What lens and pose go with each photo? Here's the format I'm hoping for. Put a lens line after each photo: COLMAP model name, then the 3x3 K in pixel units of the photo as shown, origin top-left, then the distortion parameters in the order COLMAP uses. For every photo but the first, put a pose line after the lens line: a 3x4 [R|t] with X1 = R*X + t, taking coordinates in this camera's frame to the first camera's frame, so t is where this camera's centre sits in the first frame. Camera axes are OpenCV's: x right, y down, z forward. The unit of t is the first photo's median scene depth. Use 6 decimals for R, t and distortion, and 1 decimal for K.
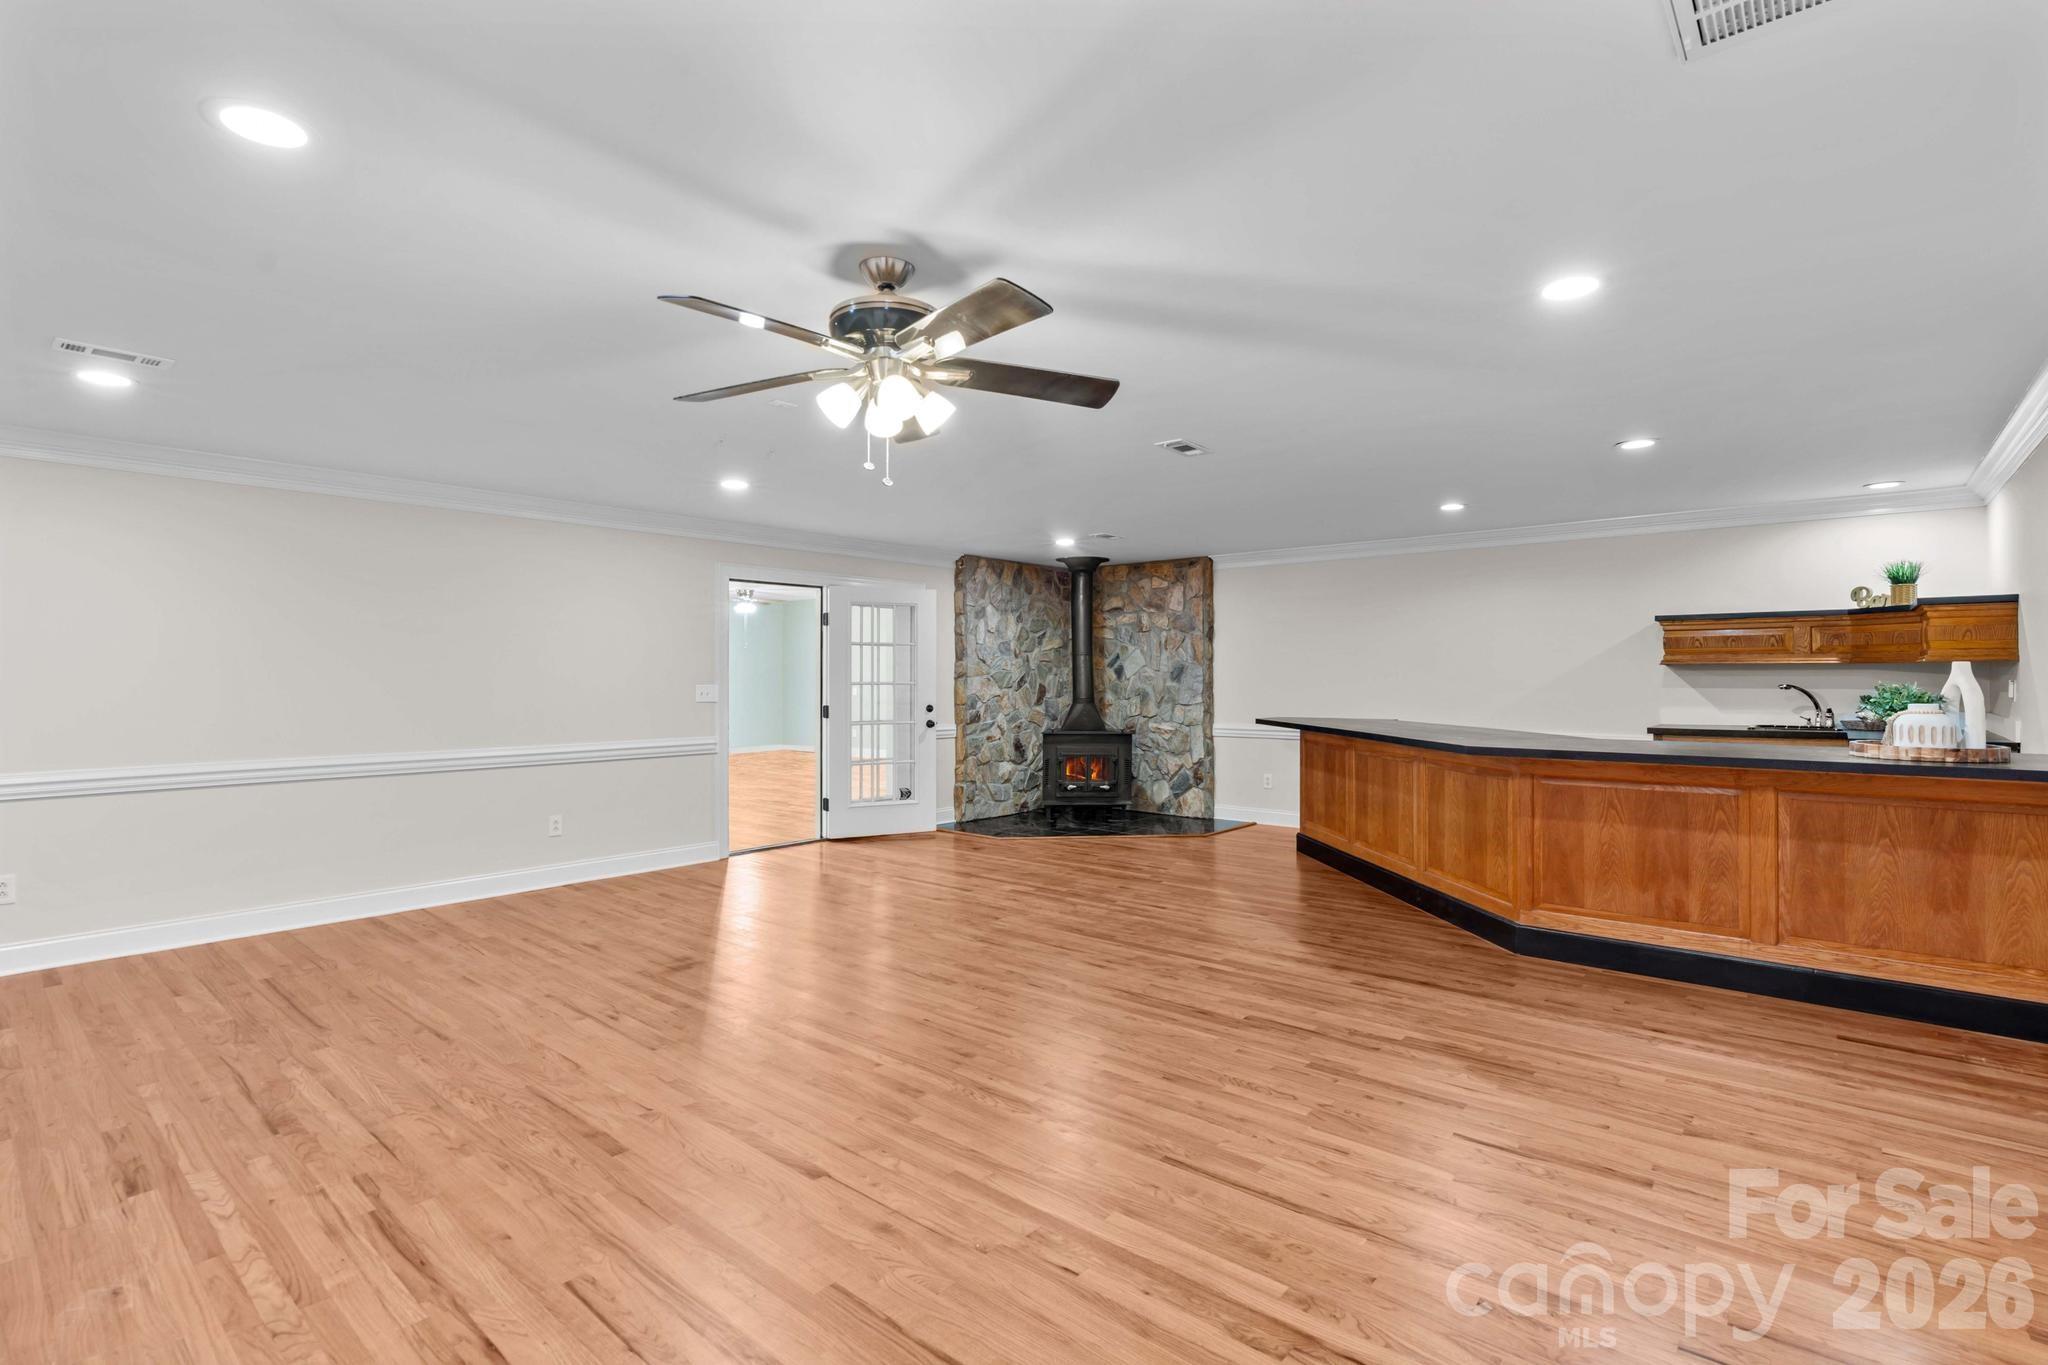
lens RADIAL K [[982.8, 0, 1024.0], [0, 982.8, 682.5], [0, 0, 1]] dist [-0.000564, -0.000059]
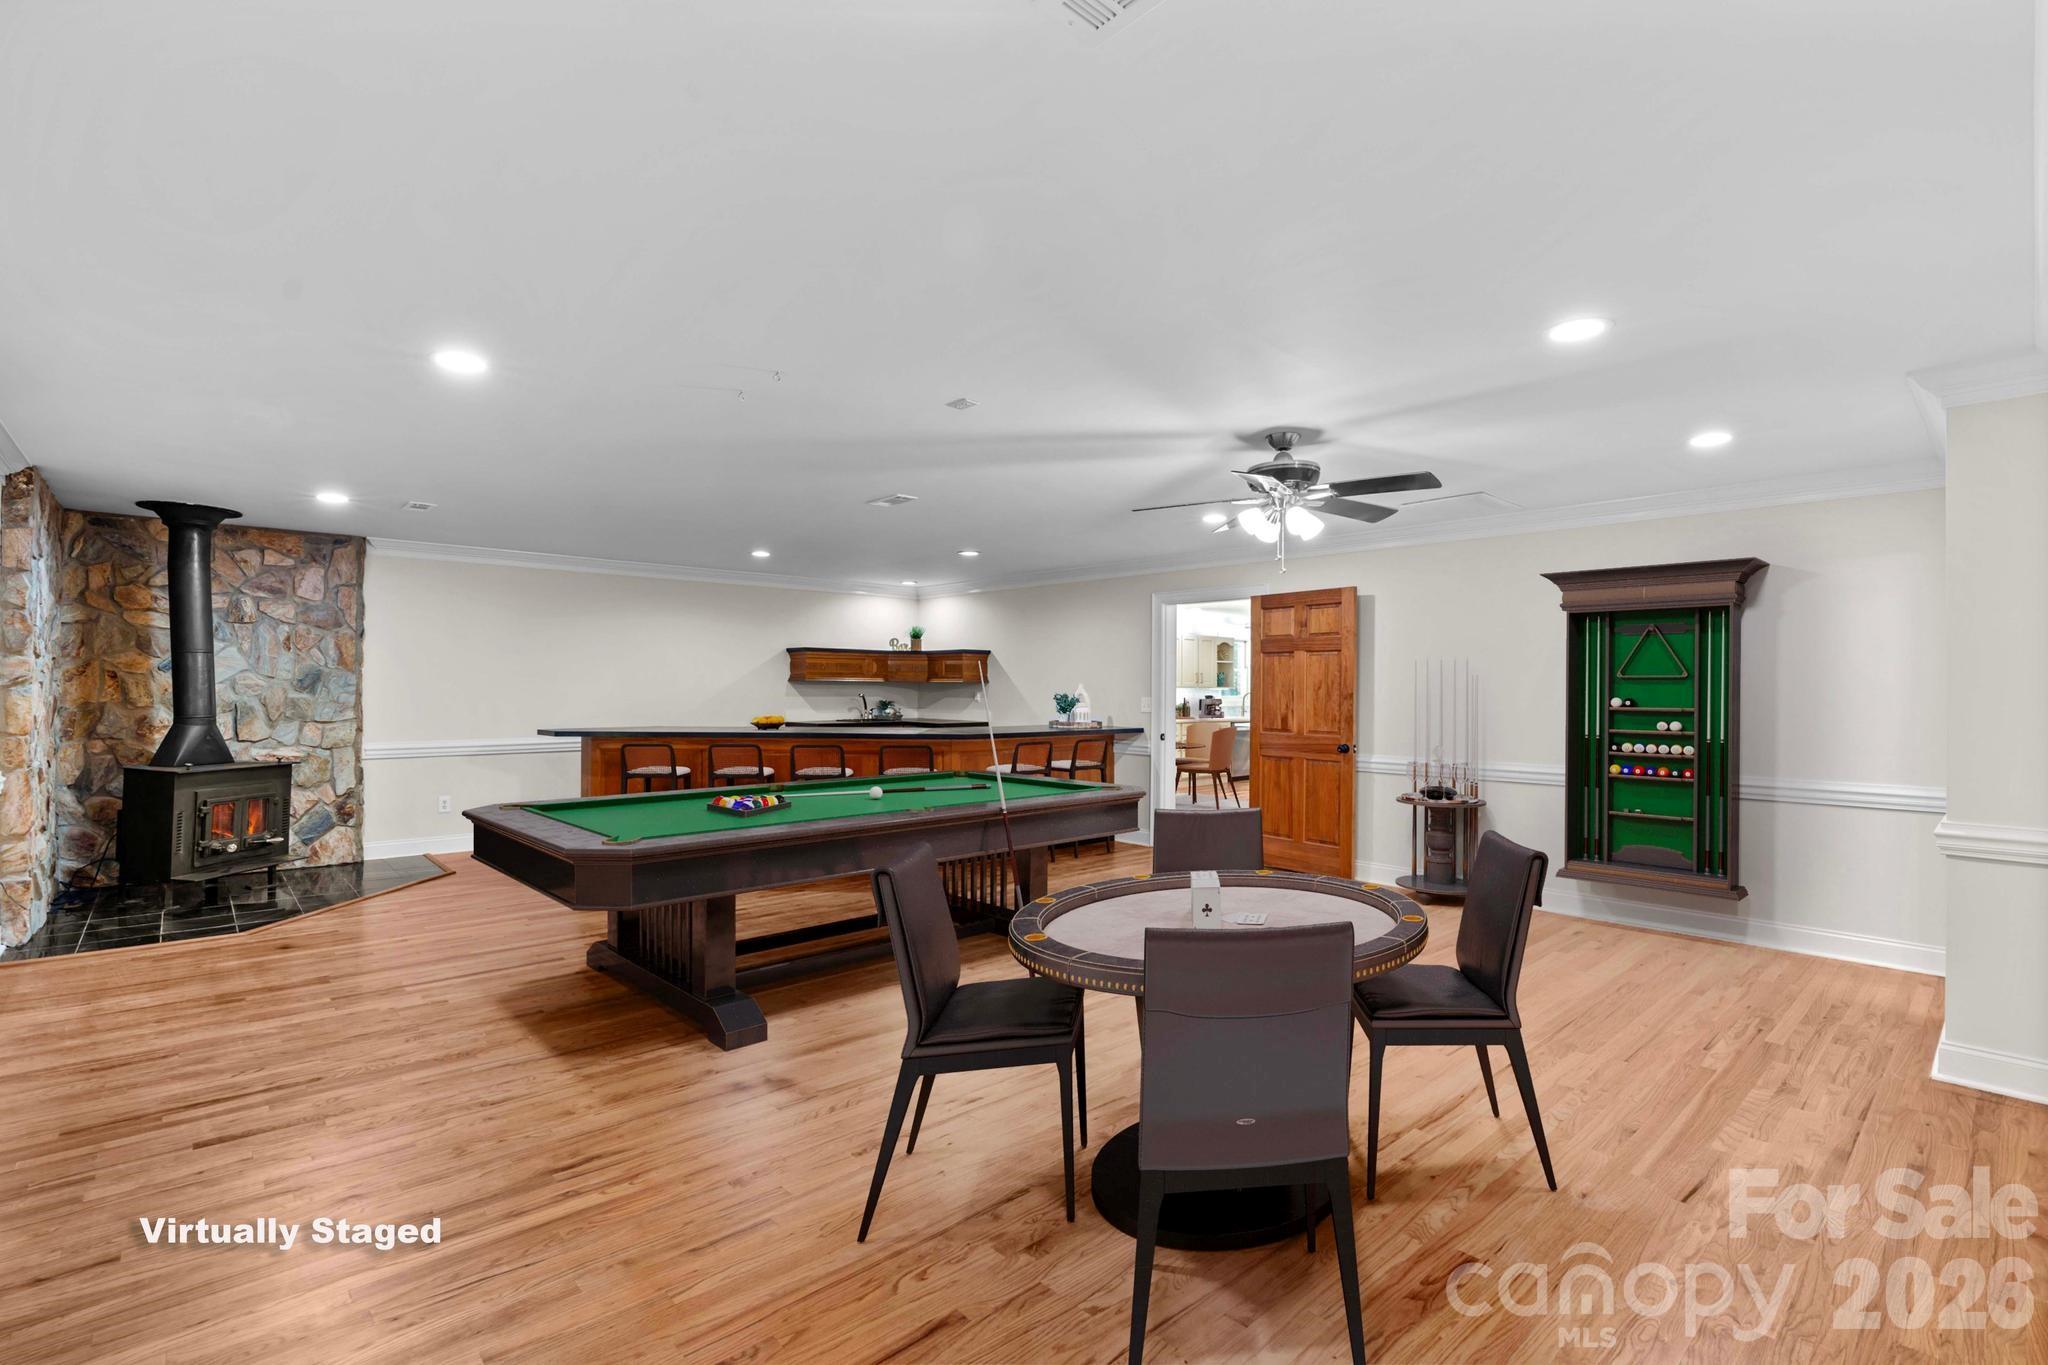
lens RADIAL K [[941.8, 0, 1024.0], [0, 941.8, 682.5], [0, 0, 1]] dist [-0.002252, -0.000324]
pose [[0.129811, 0.010052, 0.991488, -0.503882], [-0.000294, 0.999949, -0.010100, -0.001127], [-0.991539, 0.001020, 0.129807, 0.357196]]
